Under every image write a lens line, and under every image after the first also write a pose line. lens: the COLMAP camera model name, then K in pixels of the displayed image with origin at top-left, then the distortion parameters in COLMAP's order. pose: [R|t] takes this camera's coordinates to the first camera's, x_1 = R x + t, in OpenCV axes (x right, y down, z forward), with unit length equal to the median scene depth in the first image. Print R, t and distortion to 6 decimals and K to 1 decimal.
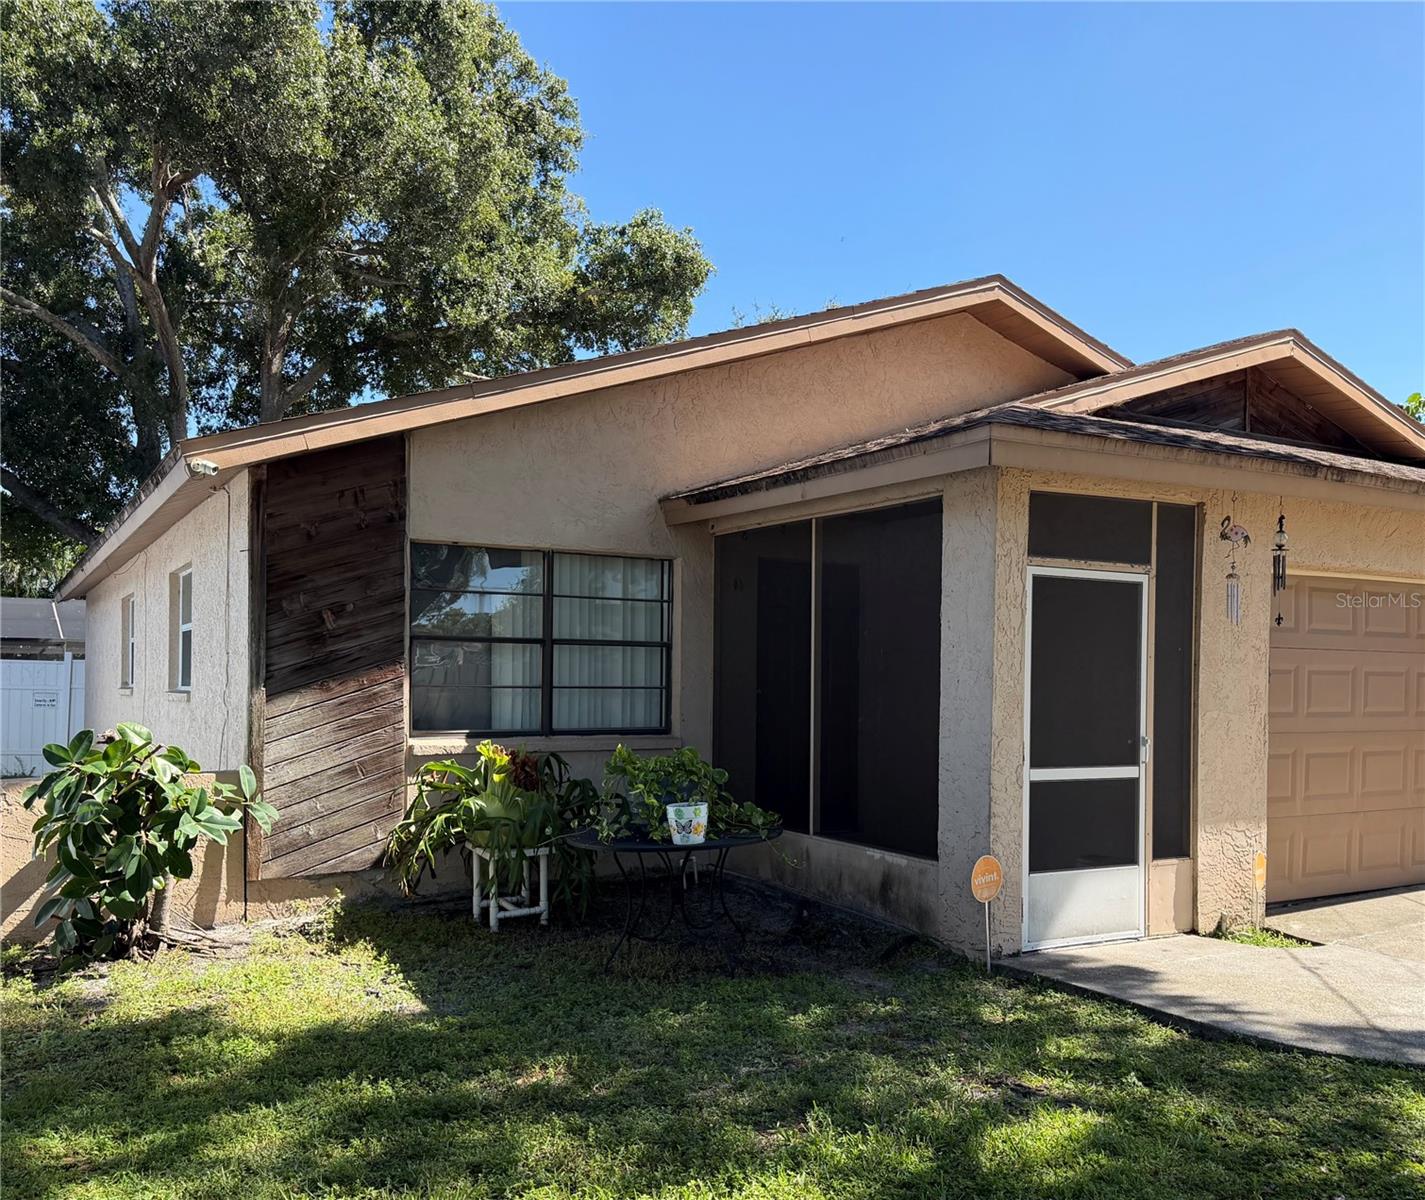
lens RADIAL K [[1069.2, 0, 713.6], [0, 1069.2, 604.2], [0, 0, 1]] dist [0.047183, -0.007410]
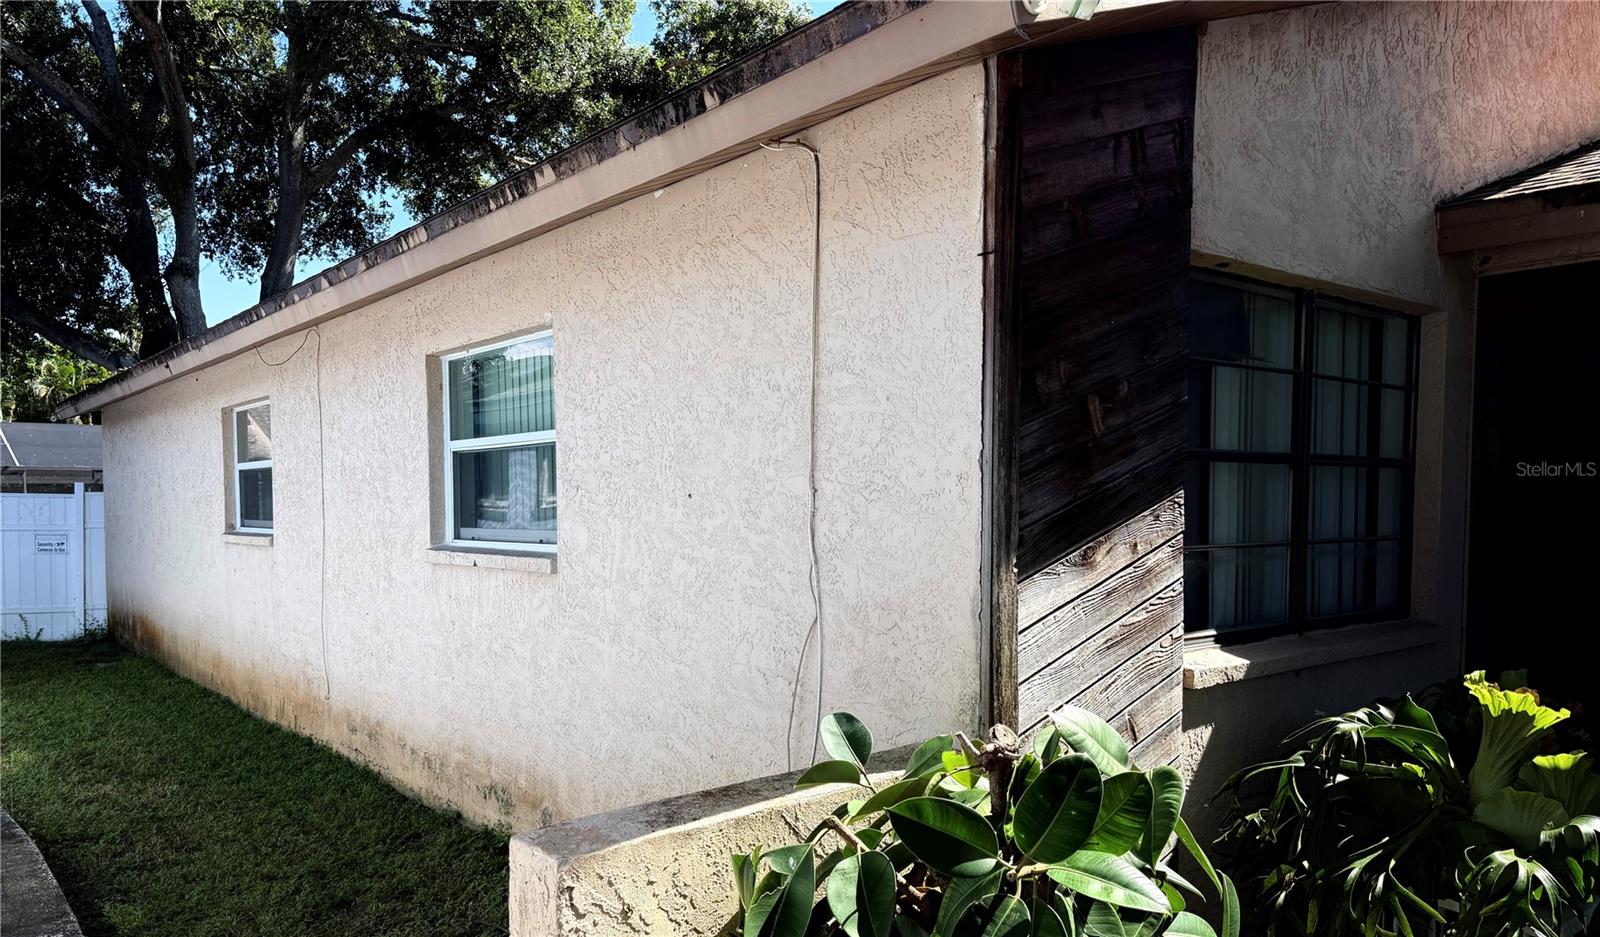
lens RADIAL K [[915.5, 0, 662.4], [0, 915.5, 473.9], [0, 0, 1]] dist [0.024648, 0.000018]
pose [[0.991434, -0.014173, 0.129835, -0.593604], [0.007876, 0.998773, 0.048885, 0.018679], [-0.130369, -0.047444, 0.990330, 0.631437]]
